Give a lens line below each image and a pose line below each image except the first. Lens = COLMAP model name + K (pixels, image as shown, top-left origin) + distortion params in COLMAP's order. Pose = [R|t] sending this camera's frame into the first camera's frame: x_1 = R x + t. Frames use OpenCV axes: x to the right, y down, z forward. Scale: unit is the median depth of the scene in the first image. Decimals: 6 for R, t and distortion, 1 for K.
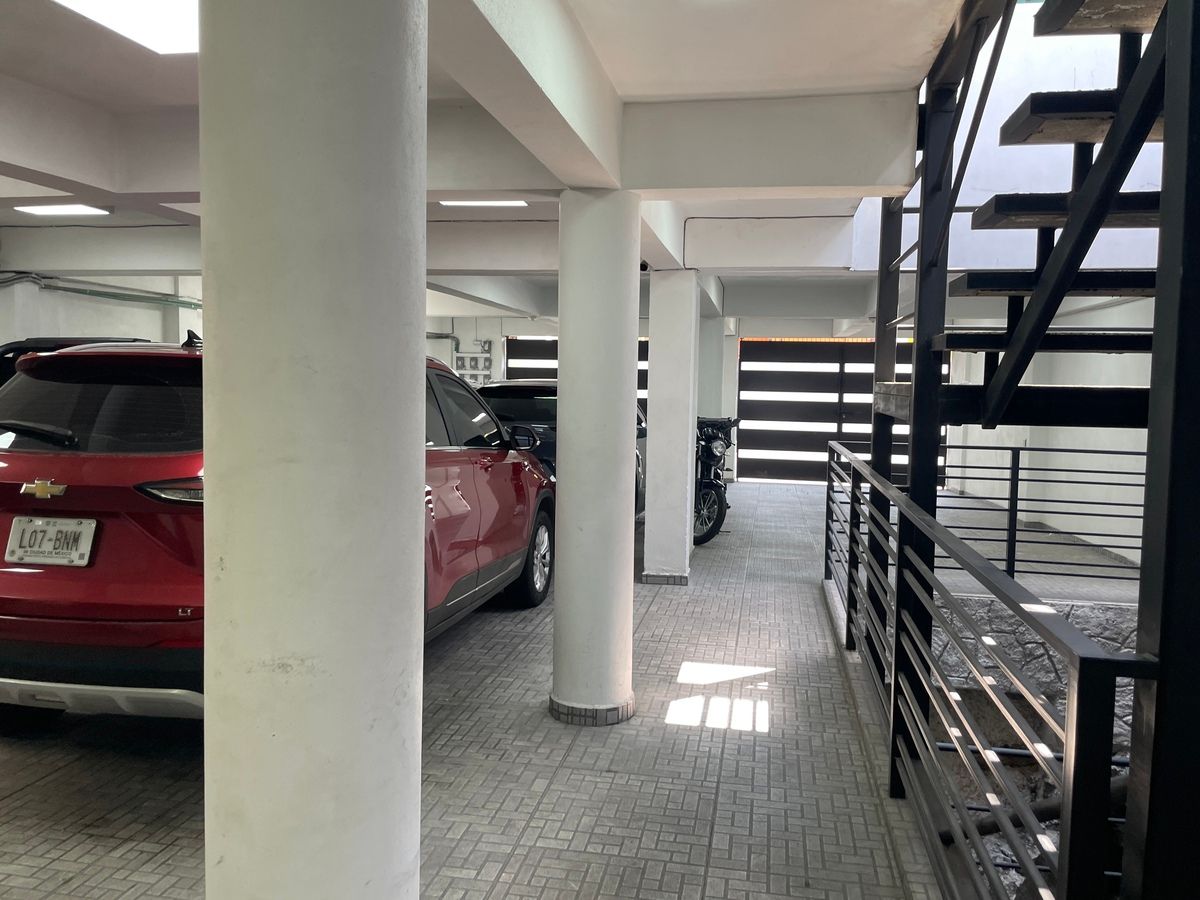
lens RADIAL K [[913.6, 0, 604.3], [0, 913.6, 442.2], [0, 0, 1]] dist [0.070403, -0.102335]
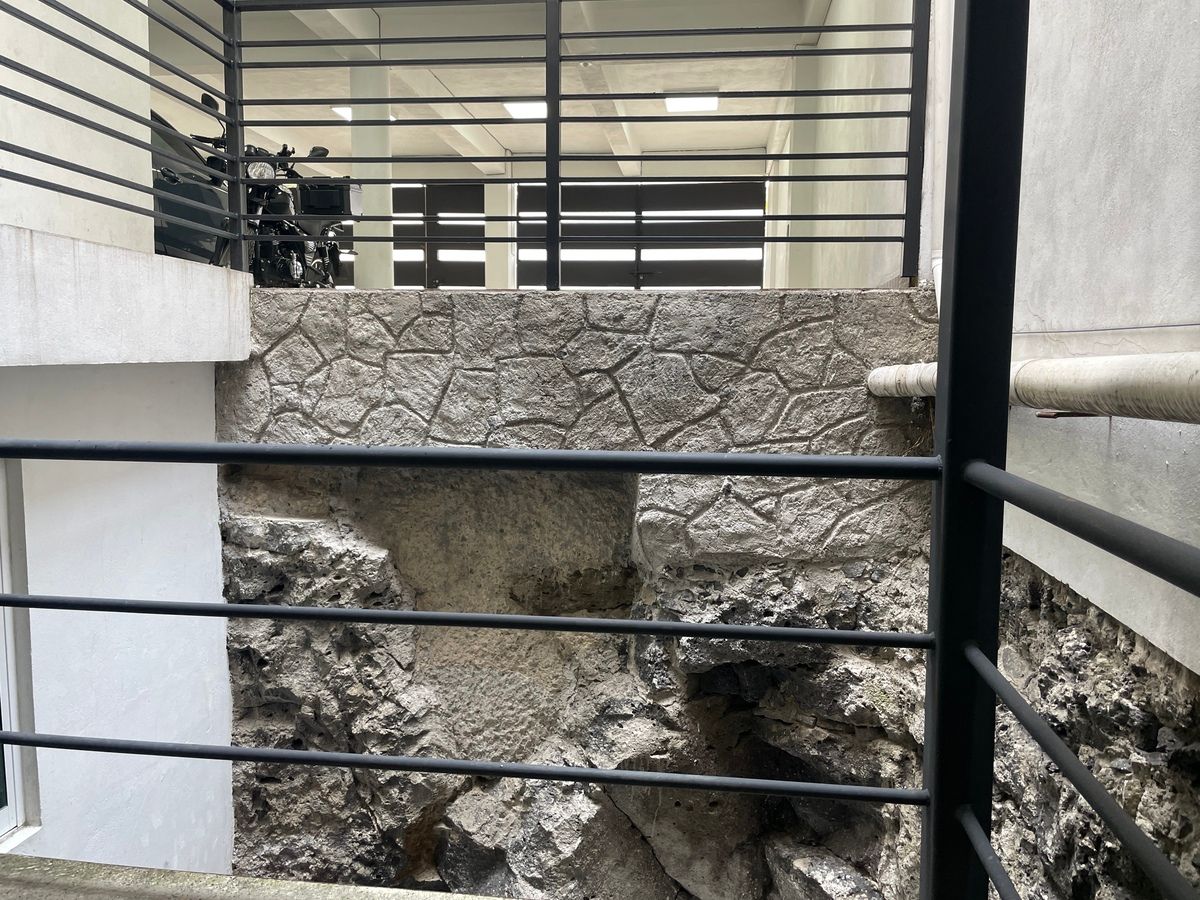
lens RADIAL K [[913.6, 0, 597.6], [0, 913.6, 456.5], [0, 0, 1]] dist [0.070403, -0.102335]
pose [[0.998339, -0.014778, 0.055688, 0.435858], [0.012664, 0.999193, 0.038116, 0.246589], [-0.056206, -0.037348, 0.997720, 0.464752]]
